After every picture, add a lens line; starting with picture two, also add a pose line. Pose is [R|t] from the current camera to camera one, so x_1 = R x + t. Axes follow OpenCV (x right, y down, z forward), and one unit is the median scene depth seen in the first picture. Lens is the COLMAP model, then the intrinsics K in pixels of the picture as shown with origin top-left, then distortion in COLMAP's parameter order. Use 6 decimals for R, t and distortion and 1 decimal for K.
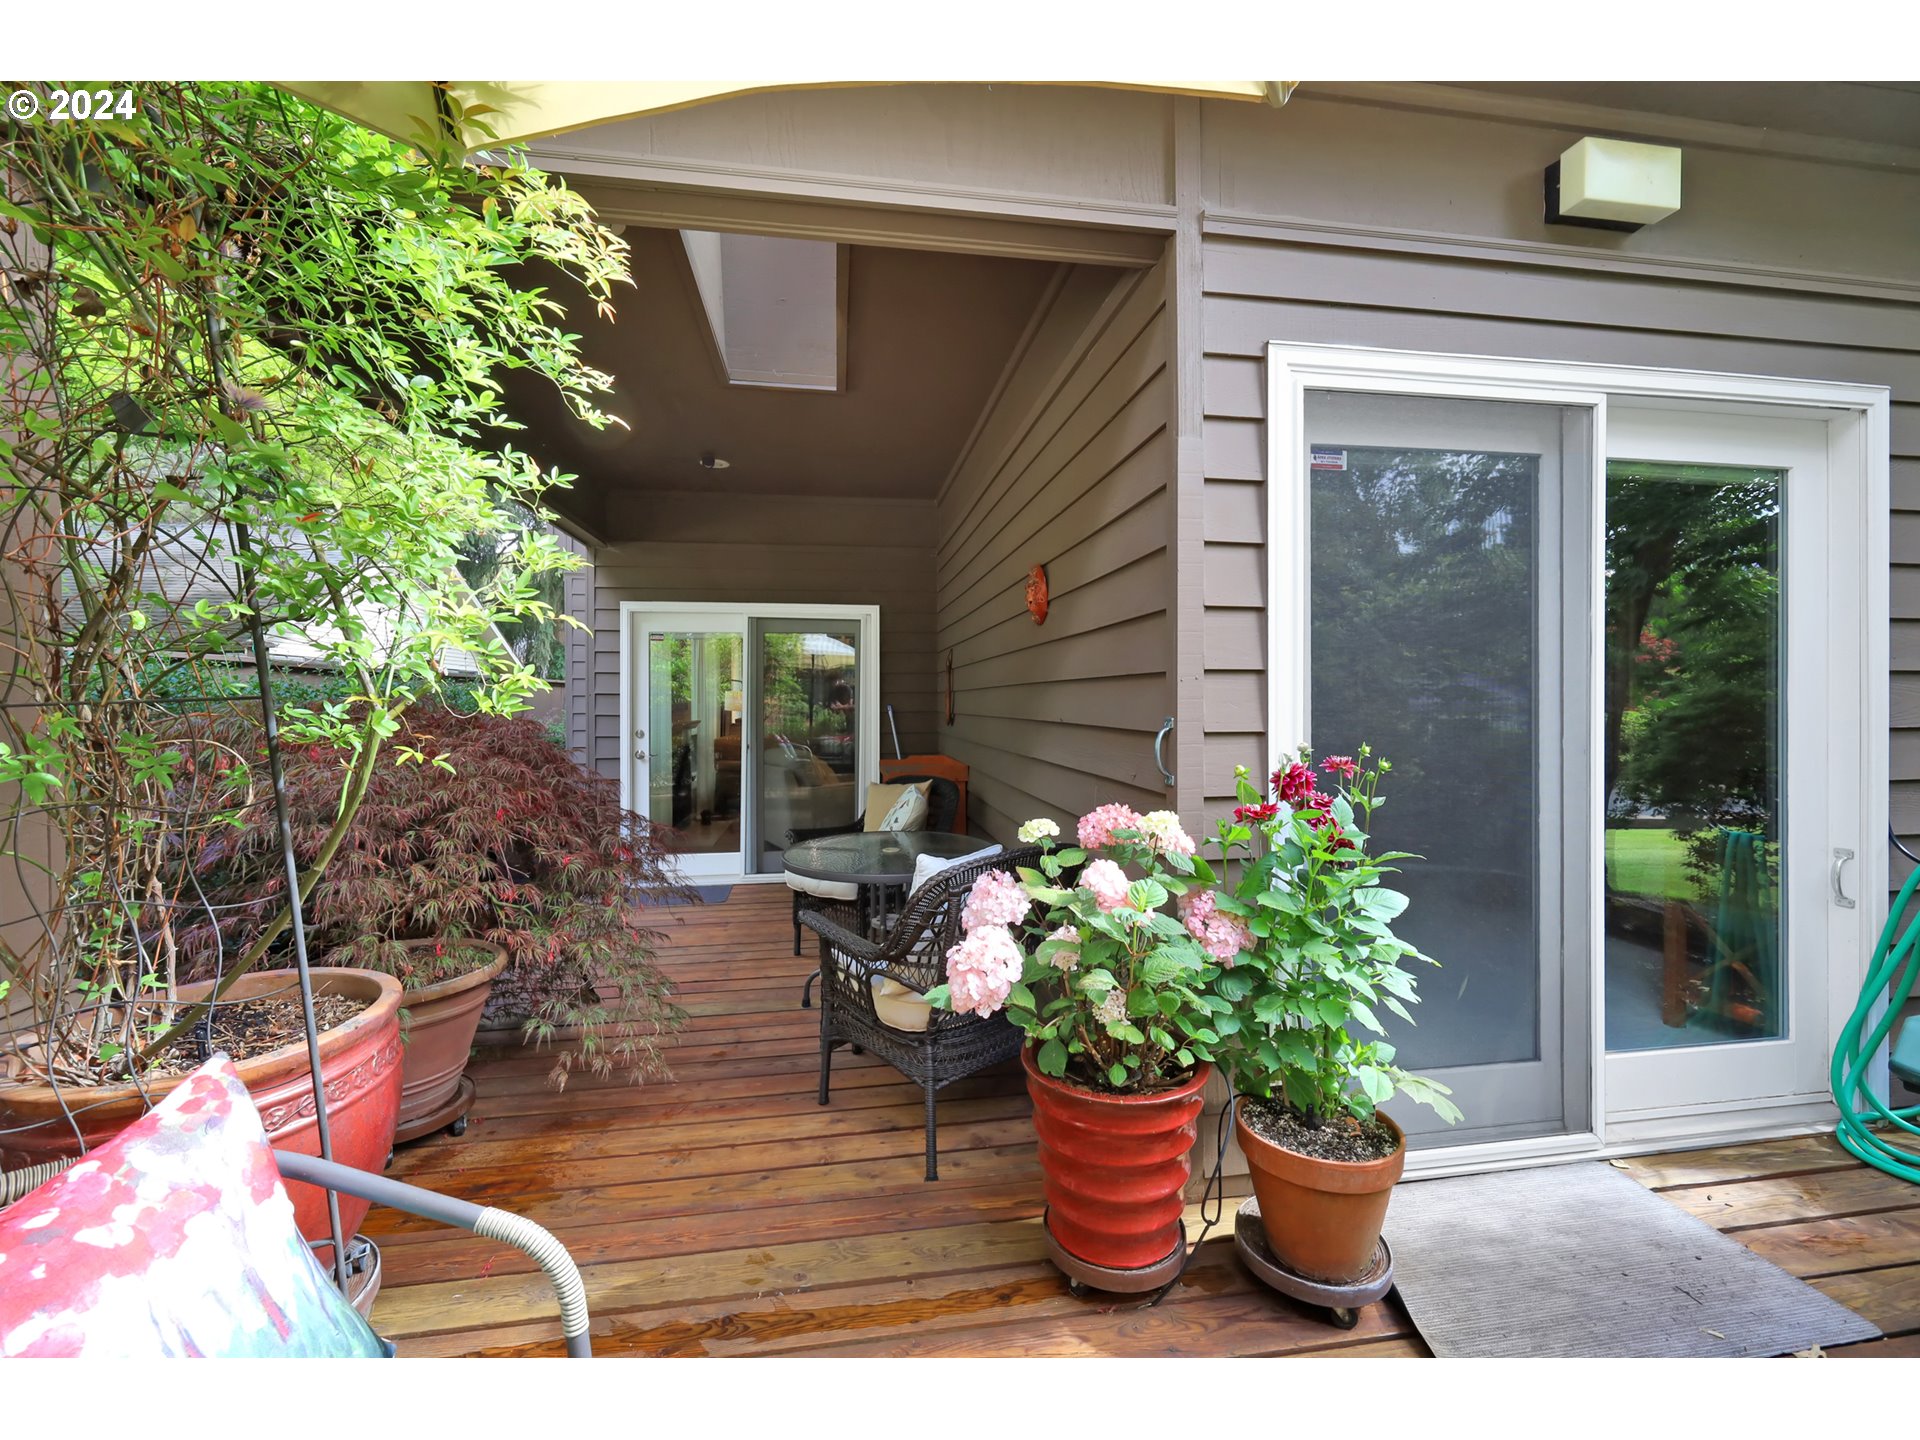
lens RADIAL K [[779.8, 0, 955.8], [0, 779.8, 683.5], [0, 0, 1]] dist [0.000590, -0.000005]
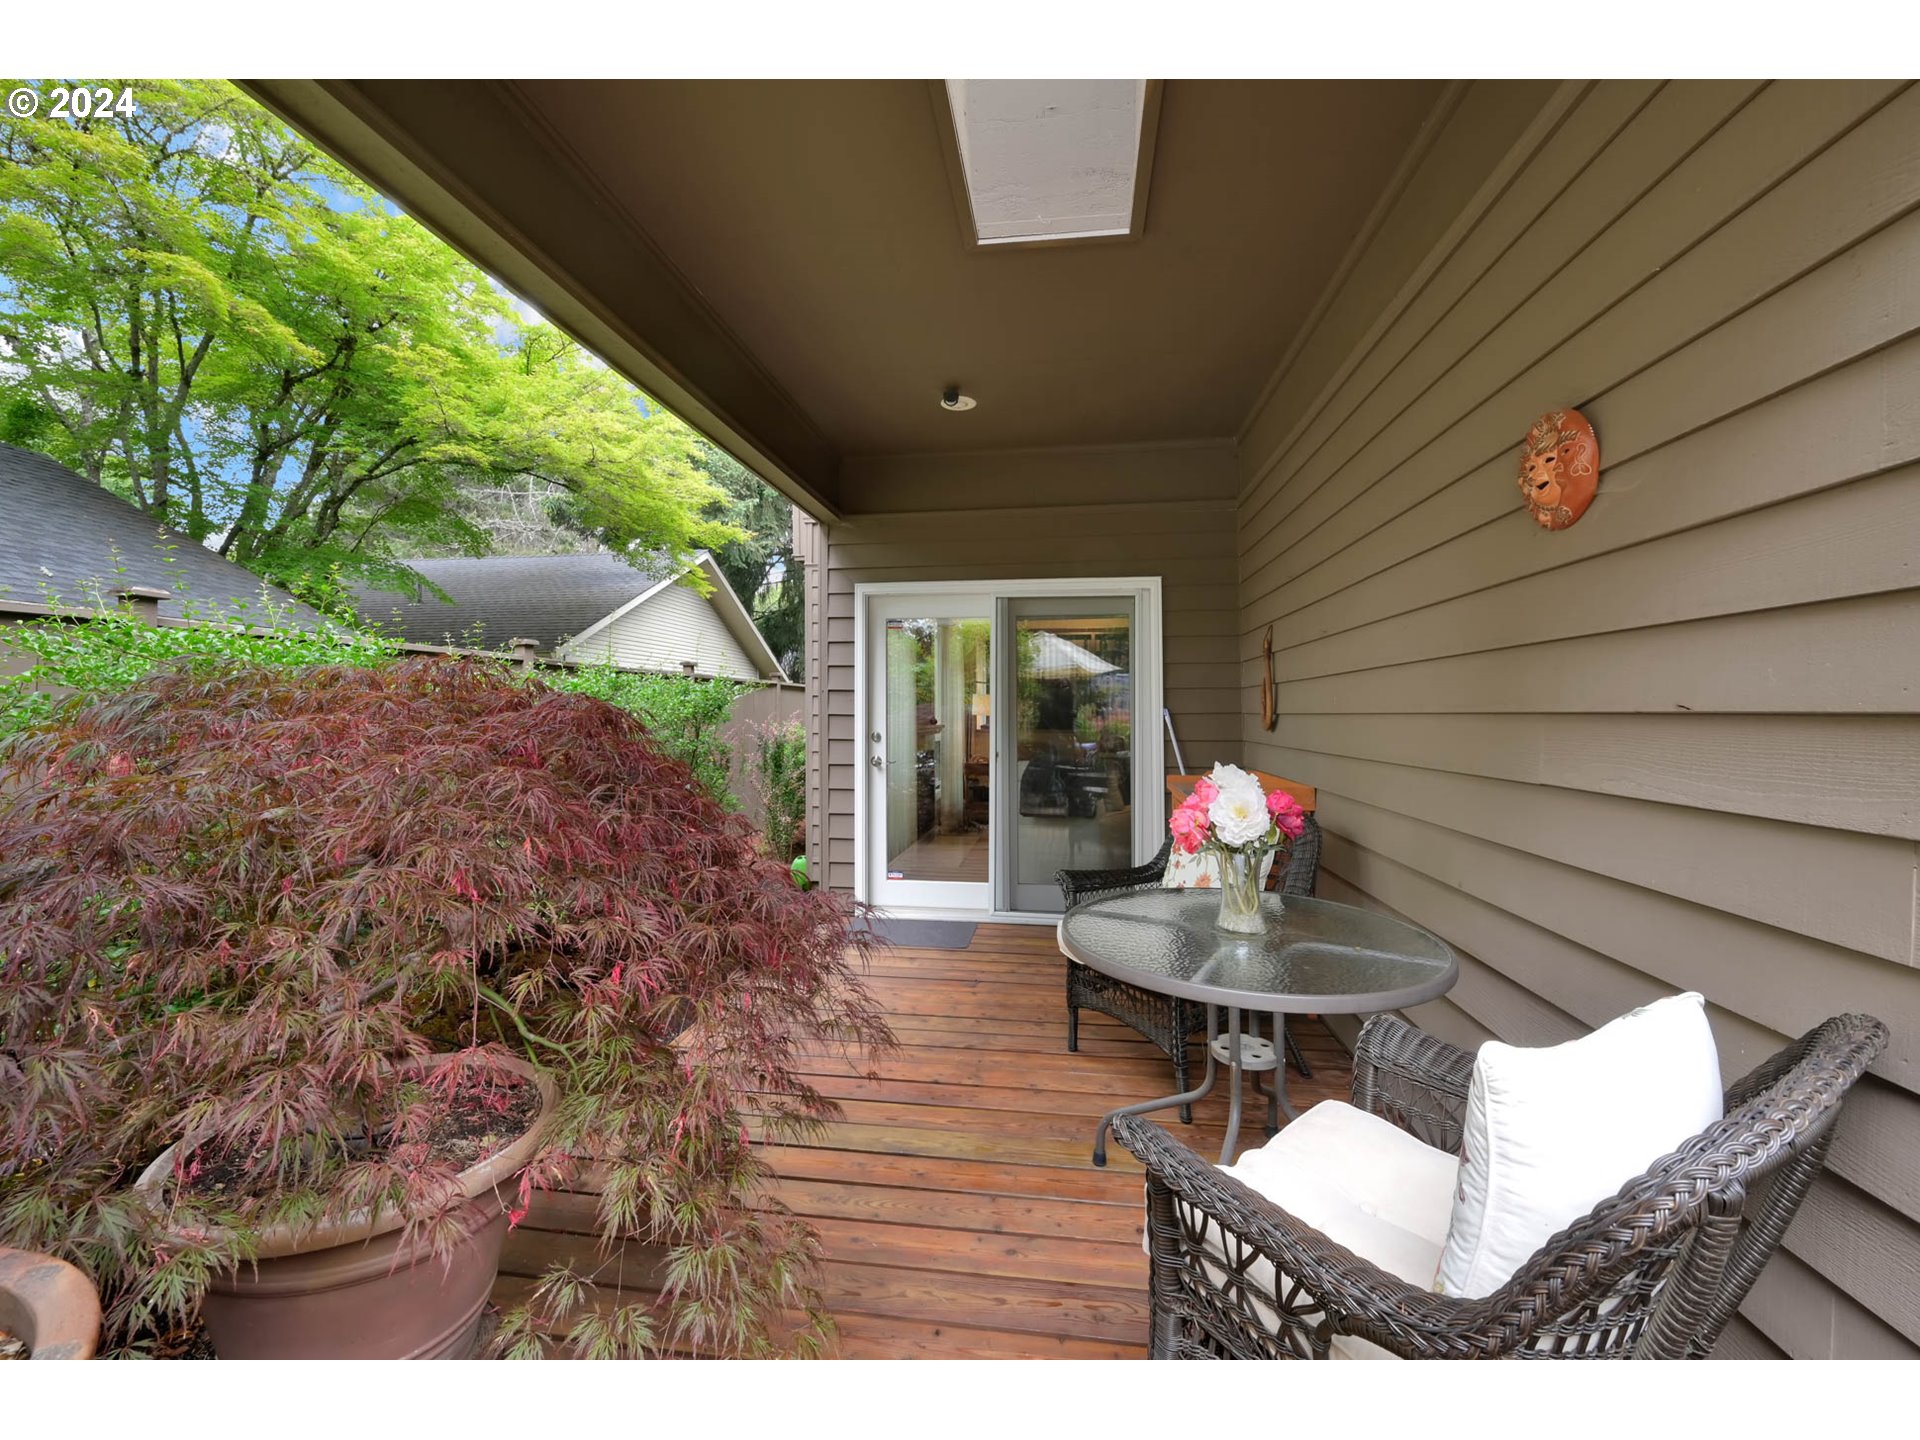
lens RADIAL K [[775.4, 0, 962.8], [0, 775.4, 737.3], [0, 0, 1]] dist [0.000268, -0.000097]
pose [[0.956657, 0.012493, -0.290950, -0.066863], [0.003553, 0.998504, 0.054559, 0.018863], [0.291196, -0.053228, 0.955181, 0.215469]]
